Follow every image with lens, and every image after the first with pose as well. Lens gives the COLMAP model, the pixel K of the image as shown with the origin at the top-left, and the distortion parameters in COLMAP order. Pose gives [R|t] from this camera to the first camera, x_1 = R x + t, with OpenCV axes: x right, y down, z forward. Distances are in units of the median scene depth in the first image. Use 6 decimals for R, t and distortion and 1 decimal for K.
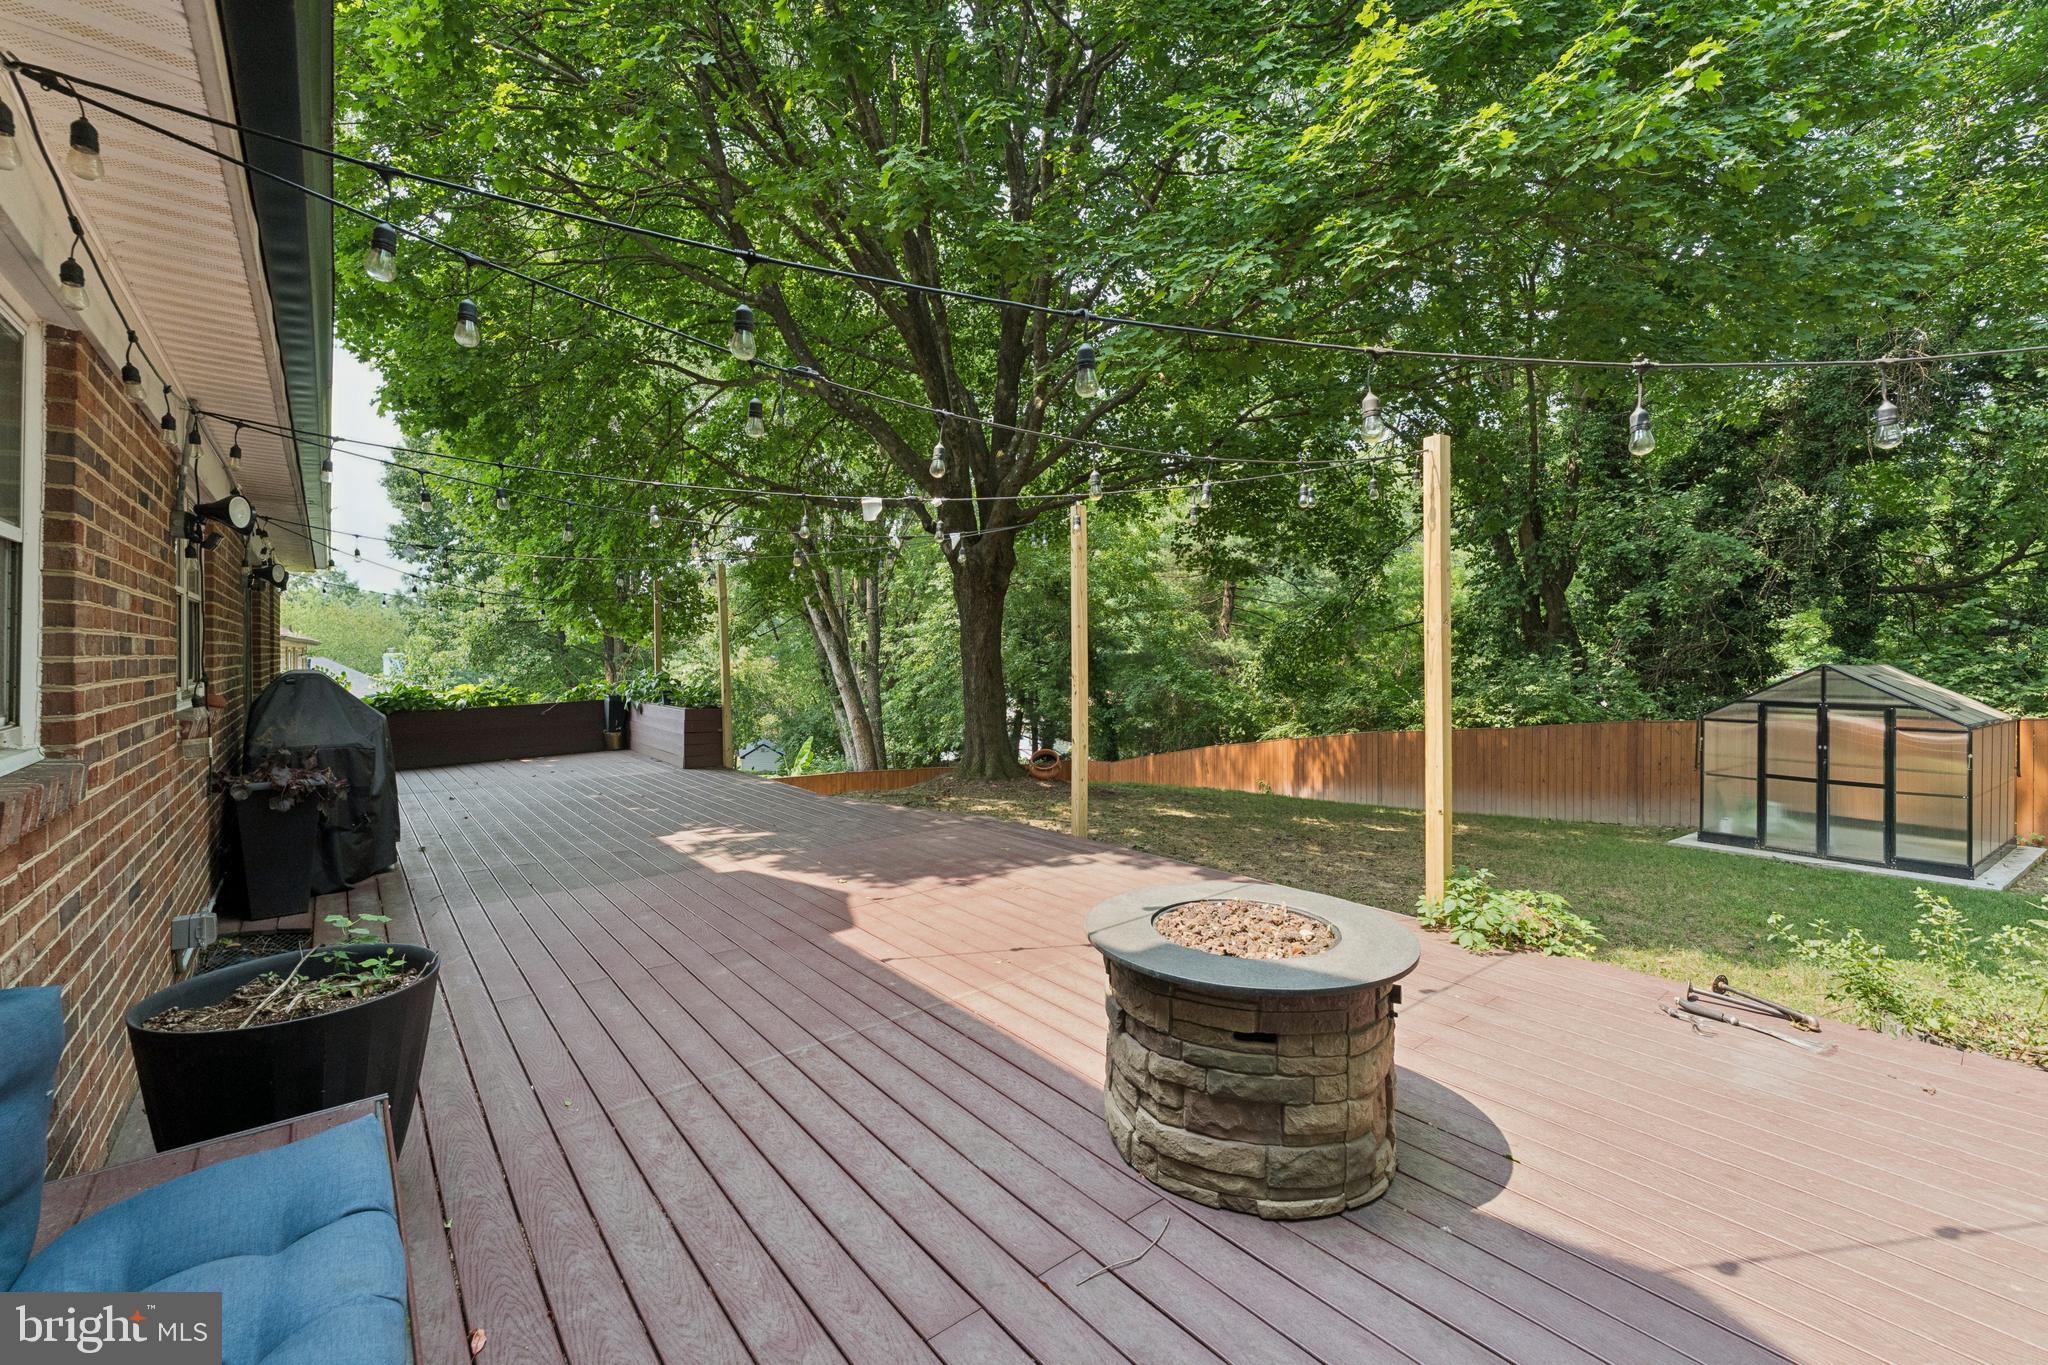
lens RADIAL K [[825.9, 0, 1025.2], [0, 825.9, 661.2], [0, 0, 1]] dist [-0.000434, -0.000302]
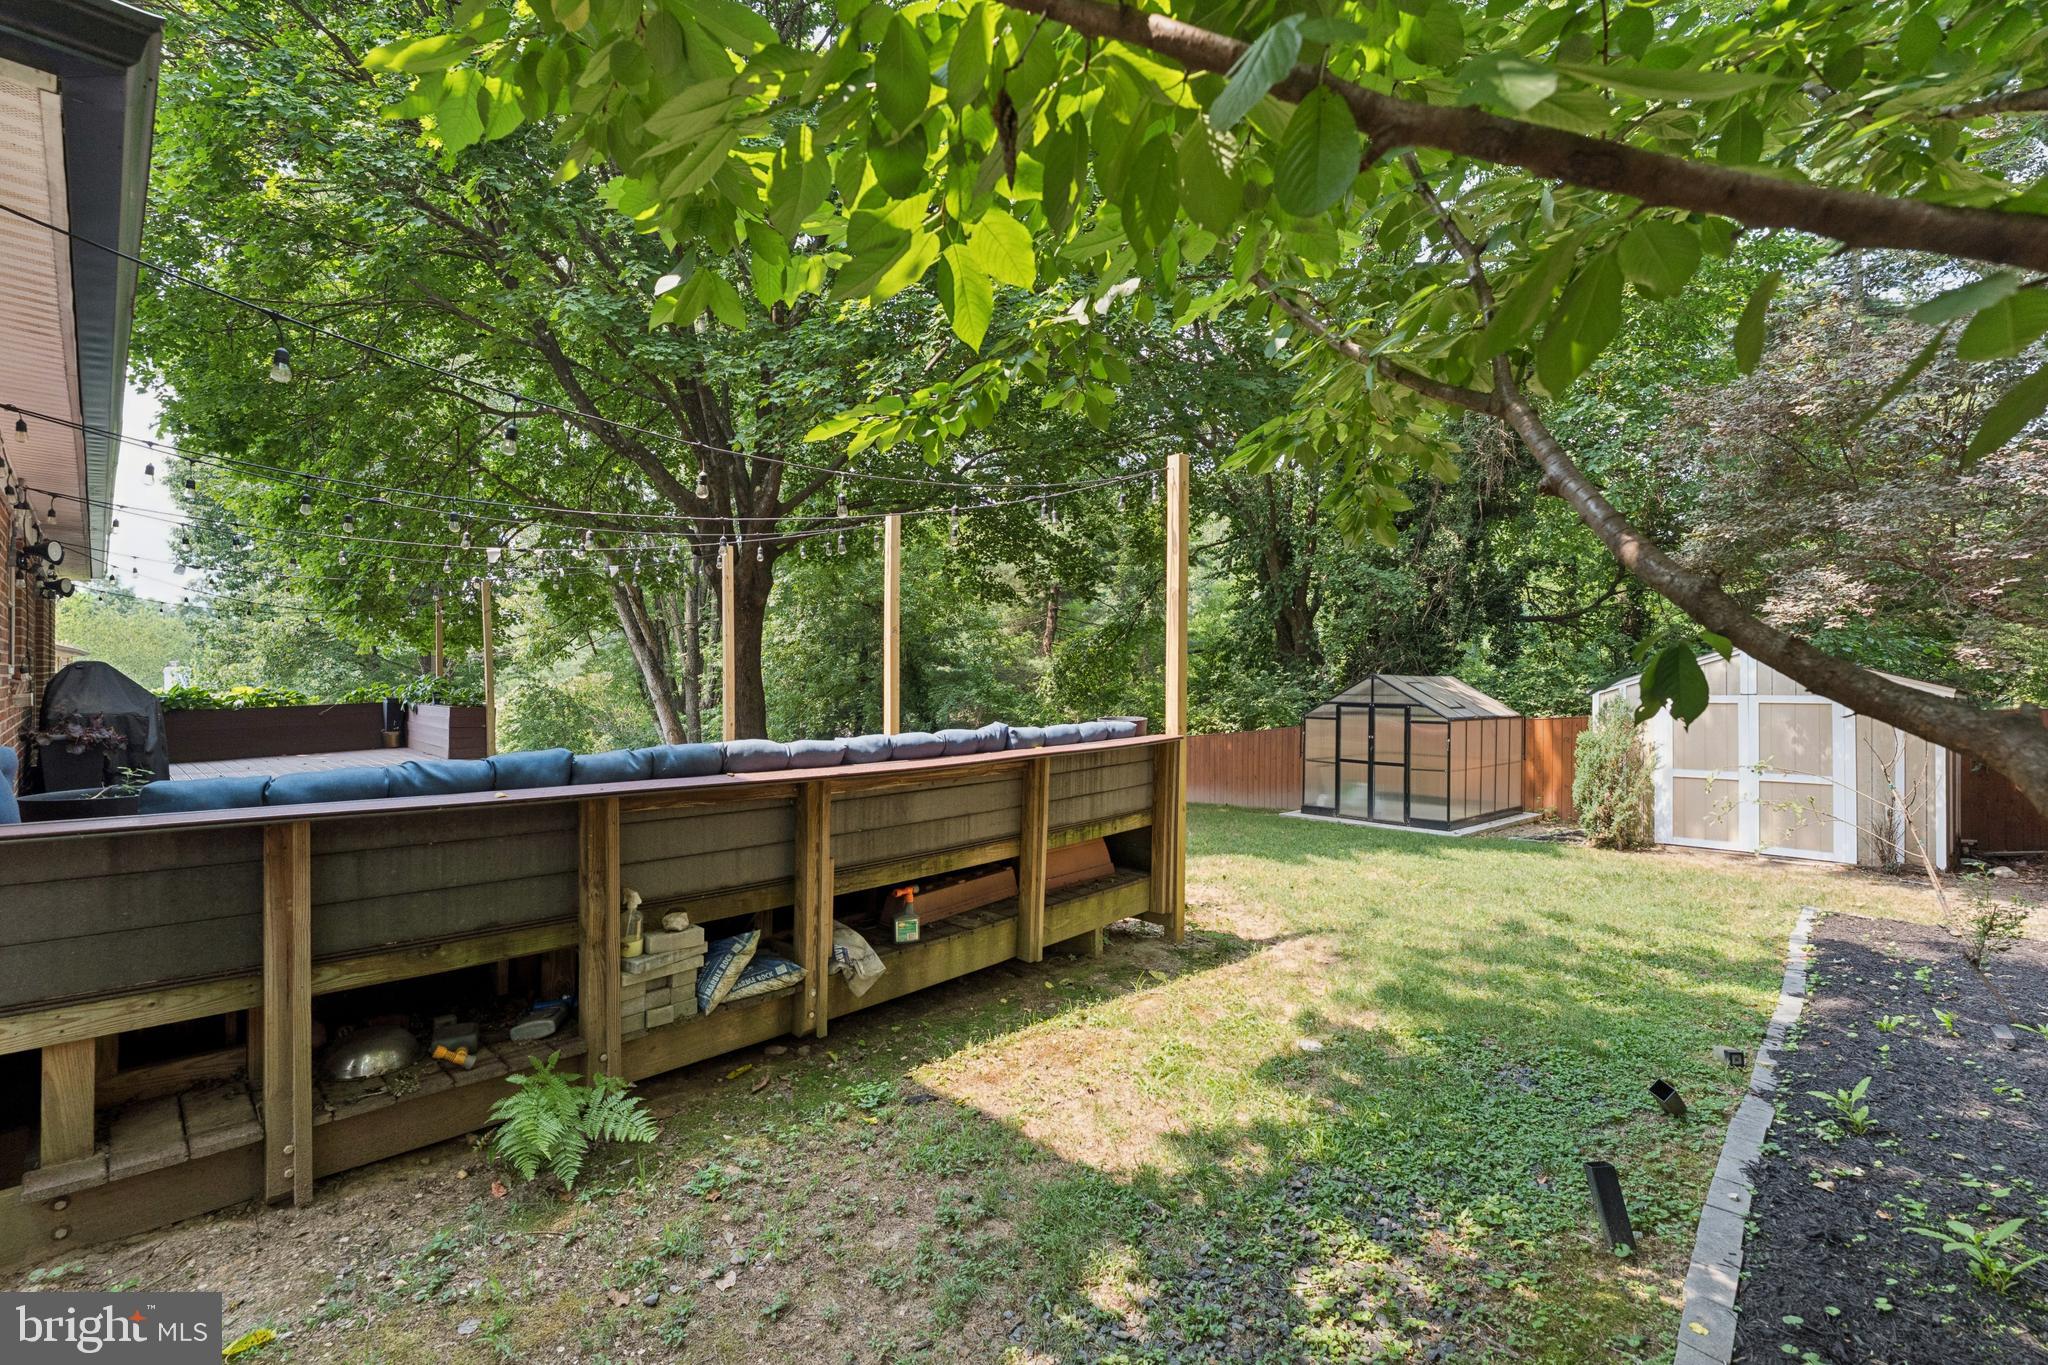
lens RADIAL K [[873.7, 0, 1024.0], [0, 873.7, 682.5], [0, 0, 1]] dist [-0.001325, 0.000078]
pose [[0.993241, 0.005792, 0.115928, 0.202400], [-0.005546, 0.999982, -0.002451, 0.018848], [-0.115940, 0.001791, 0.993255, -0.252247]]
